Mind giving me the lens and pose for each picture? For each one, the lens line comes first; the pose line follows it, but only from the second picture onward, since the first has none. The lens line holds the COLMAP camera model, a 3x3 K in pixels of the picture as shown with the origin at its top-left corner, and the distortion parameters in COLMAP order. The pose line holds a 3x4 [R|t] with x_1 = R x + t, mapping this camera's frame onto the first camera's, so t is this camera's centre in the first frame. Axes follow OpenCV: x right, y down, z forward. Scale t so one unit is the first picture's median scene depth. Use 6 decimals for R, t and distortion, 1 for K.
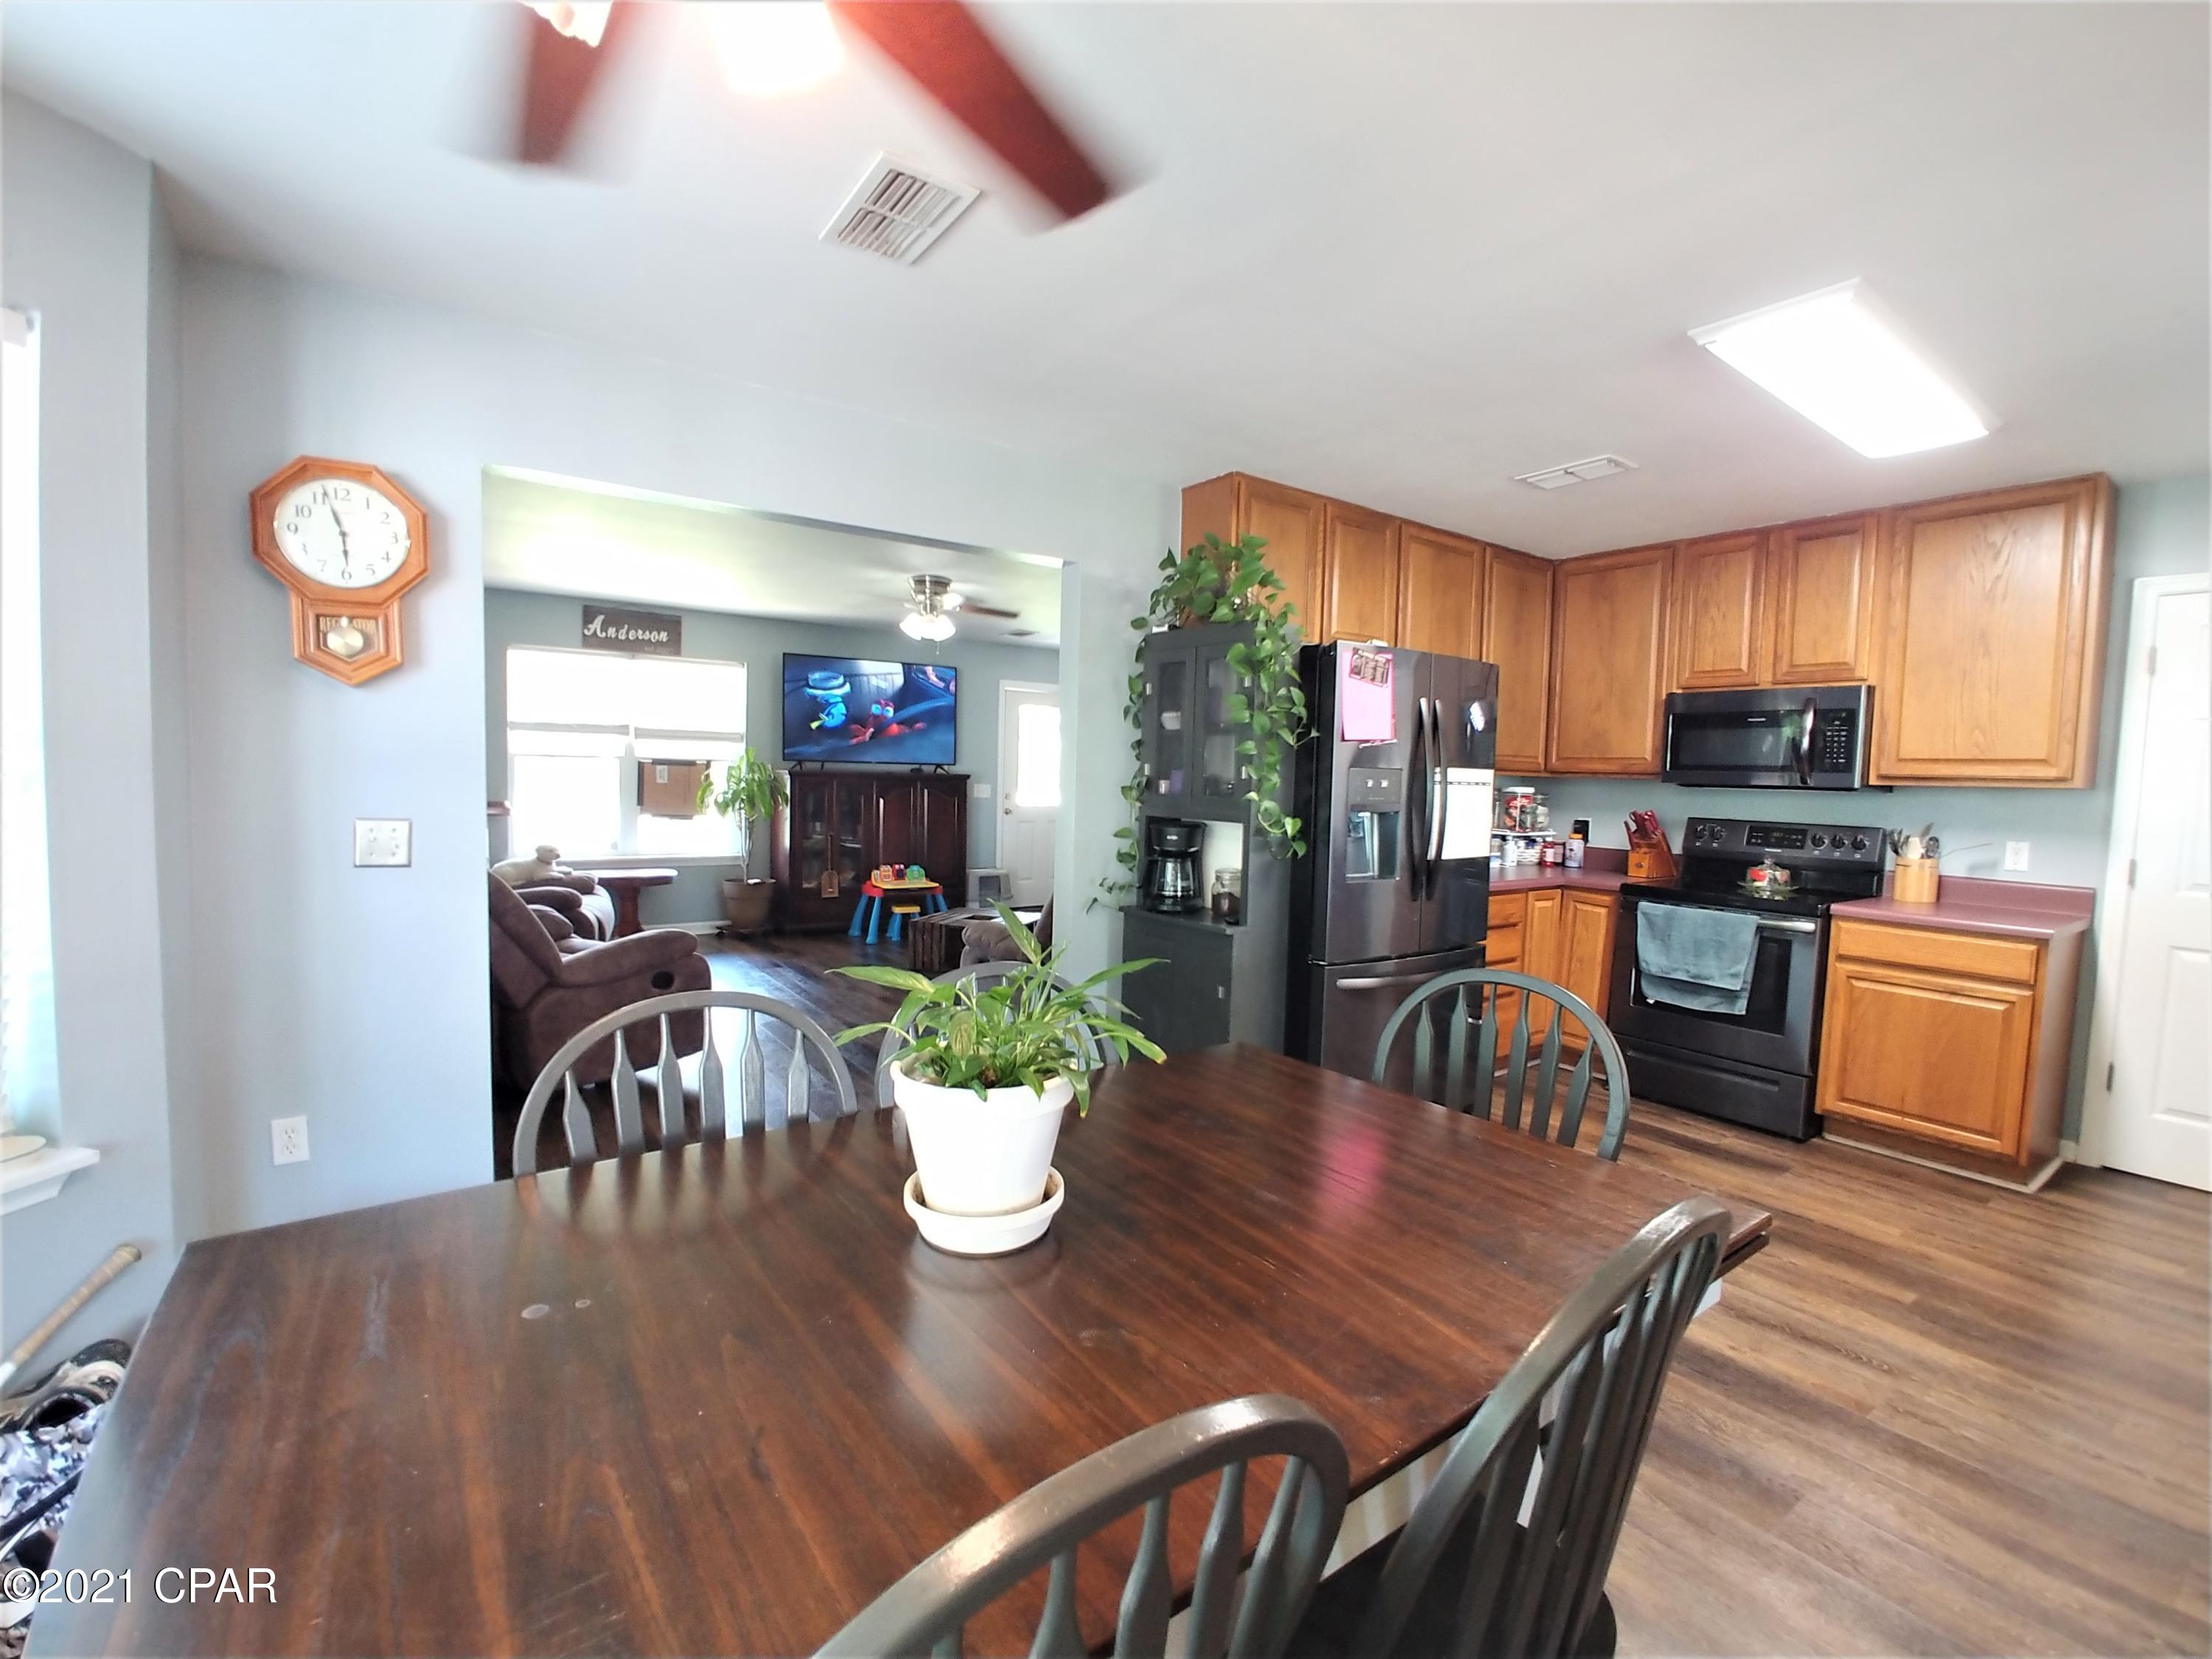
lens RADIAL K [[972.8, 0, 1103.2], [0, 972.8, 831.9], [0, 0, 1]] dist [-0.040565, 0.009955]
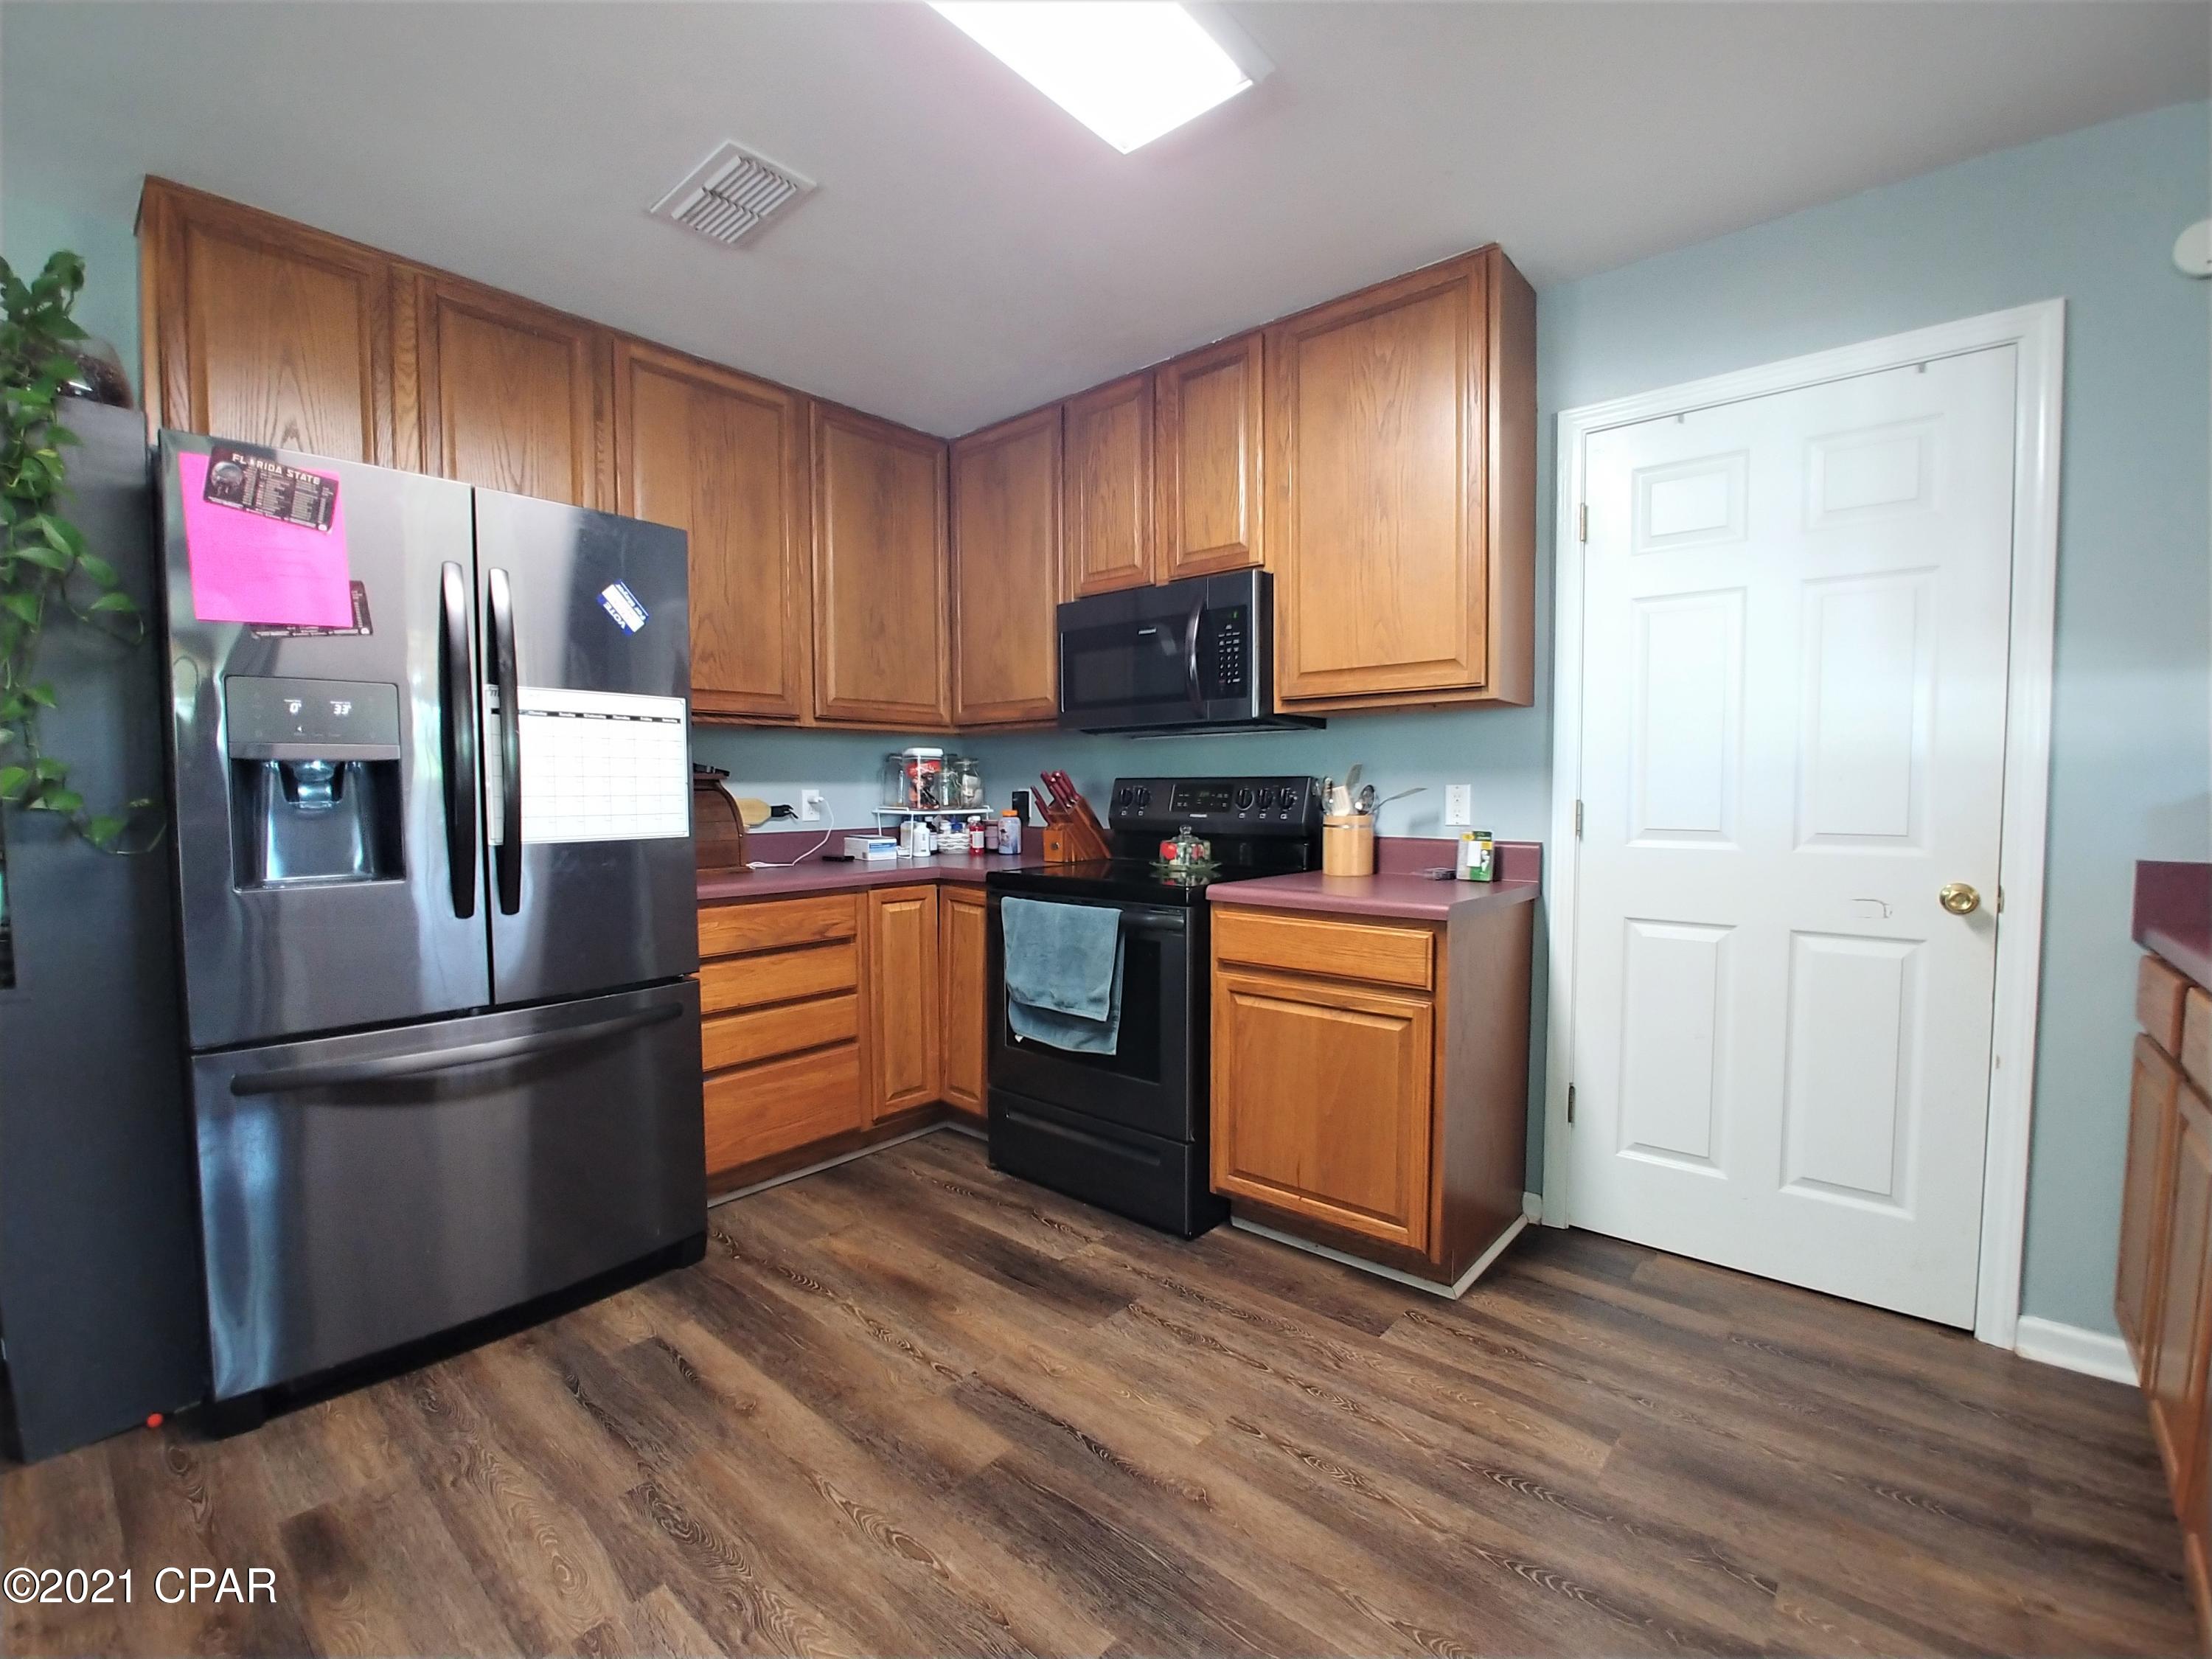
lens RADIAL K [[972.8, 0, 1103.2], [0, 972.8, 831.9], [0, 0, 1]] dist [-0.040565, 0.009955]
pose [[0.970425, -0.042956, 0.237549, 0.501404], [0.046359, 0.998886, -0.008756, 0.038347], [-0.236909, 0.019510, 0.971336, 0.327665]]
